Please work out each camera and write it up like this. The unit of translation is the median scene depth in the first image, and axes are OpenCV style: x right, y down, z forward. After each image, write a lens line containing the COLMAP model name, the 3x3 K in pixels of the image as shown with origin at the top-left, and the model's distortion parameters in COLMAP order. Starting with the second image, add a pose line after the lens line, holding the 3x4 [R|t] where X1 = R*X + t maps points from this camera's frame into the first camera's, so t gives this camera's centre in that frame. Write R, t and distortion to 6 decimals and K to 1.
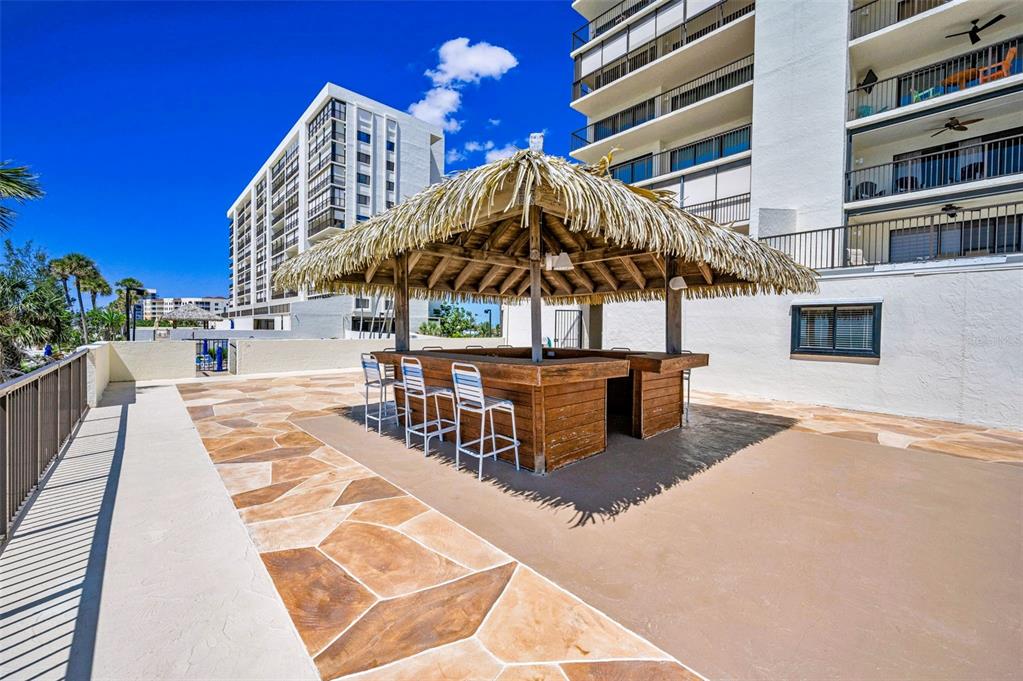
lens RADIAL K [[408.3, 0, 514.2], [0, 408.3, 338.7], [0, 0, 1]] dist [-0.006589, 0.000413]
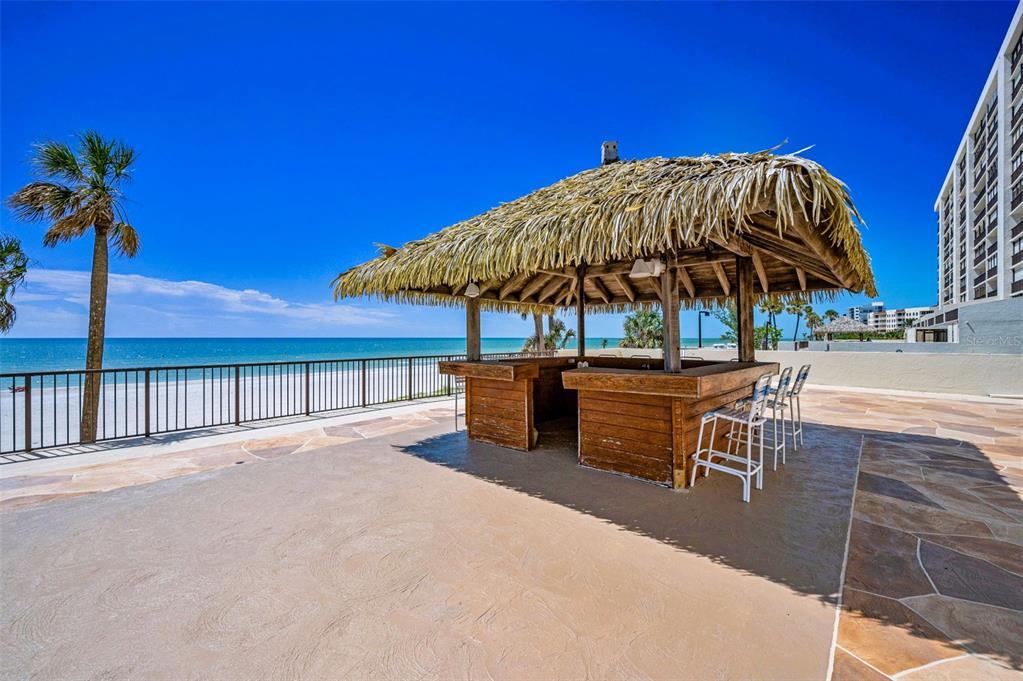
lens RADIAL K [[408.3, 0, 511.5], [0, 408.3, 338.0], [0, 0, 1]] dist [-0.006589, 0.000413]
pose [[0.091190, -0.013240, -0.995746, 0.129571], [-0.020351, 0.999678, -0.015156, -0.000508], [0.995626, 0.021647, 0.090891, 0.086530]]
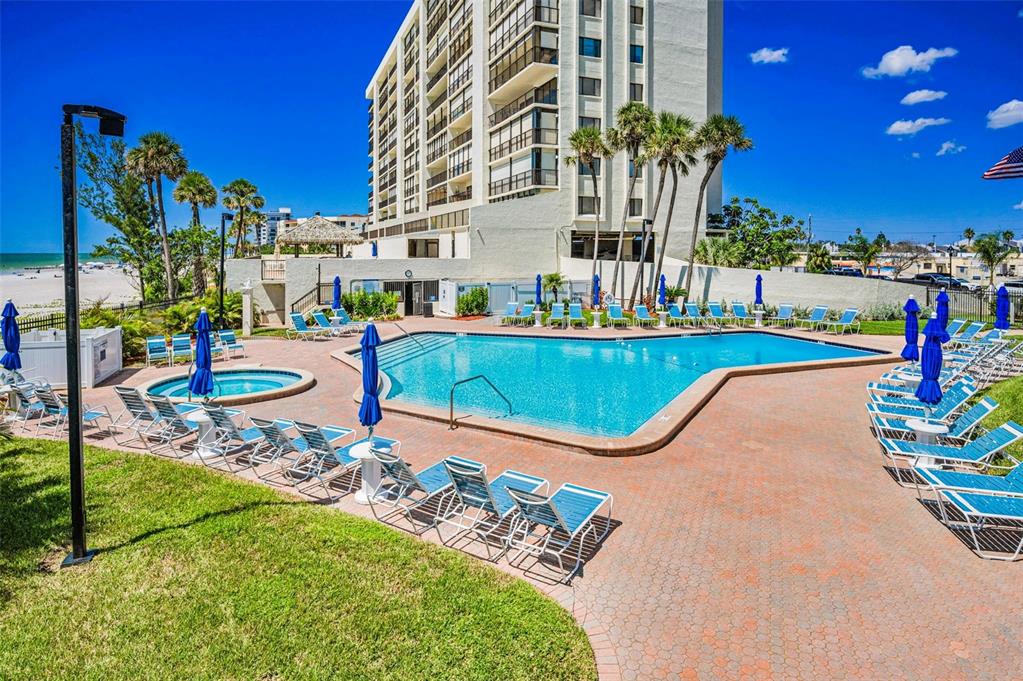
lens RADIAL K [[598.0, 0, 512.1], [0, 598.0, 253.9], [0, 0, 1]] dist [0.003484, -0.000476]
pose [[0.932090, -0.012280, -0.362019, -0.202929], [0.004749, 0.999754, -0.021684, -0.008427], [0.362196, 0.018492, 0.931919, 0.272803]]
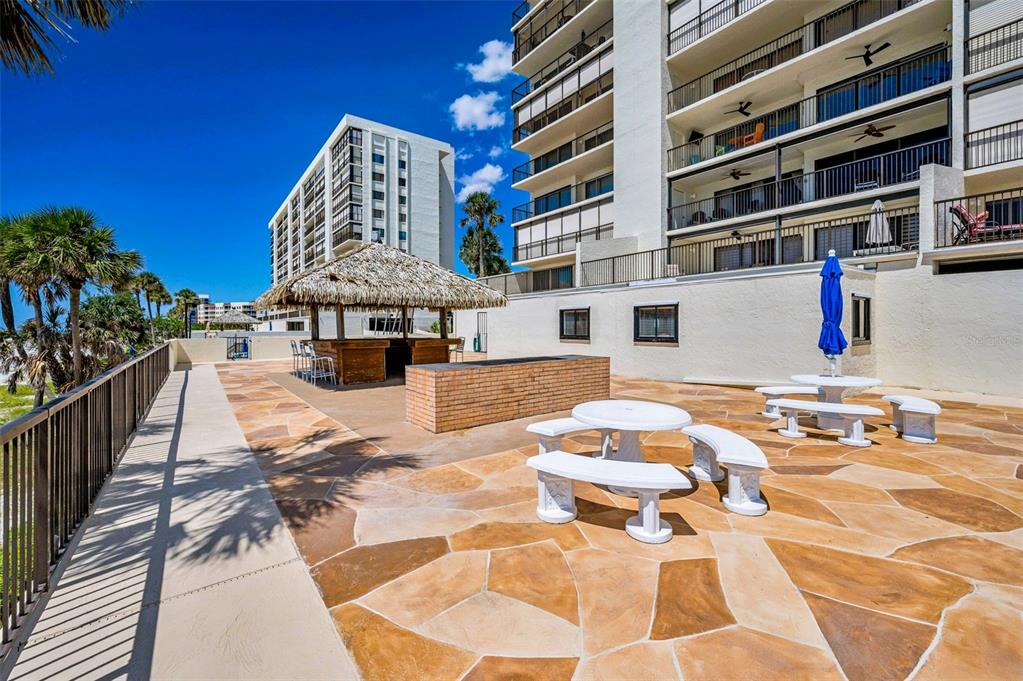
lens RADIAL K [[422.1, 0, 517.6], [0, 422.1, 329.1], [0, 0, 1]] dist [-0.006993, -0.000280]
pose [[0.995858, -0.018035, -0.089118, 0.117698], [0.016551, 0.999712, -0.017362, 0.004100], [0.089405, 0.015815, 0.995870, -0.127201]]
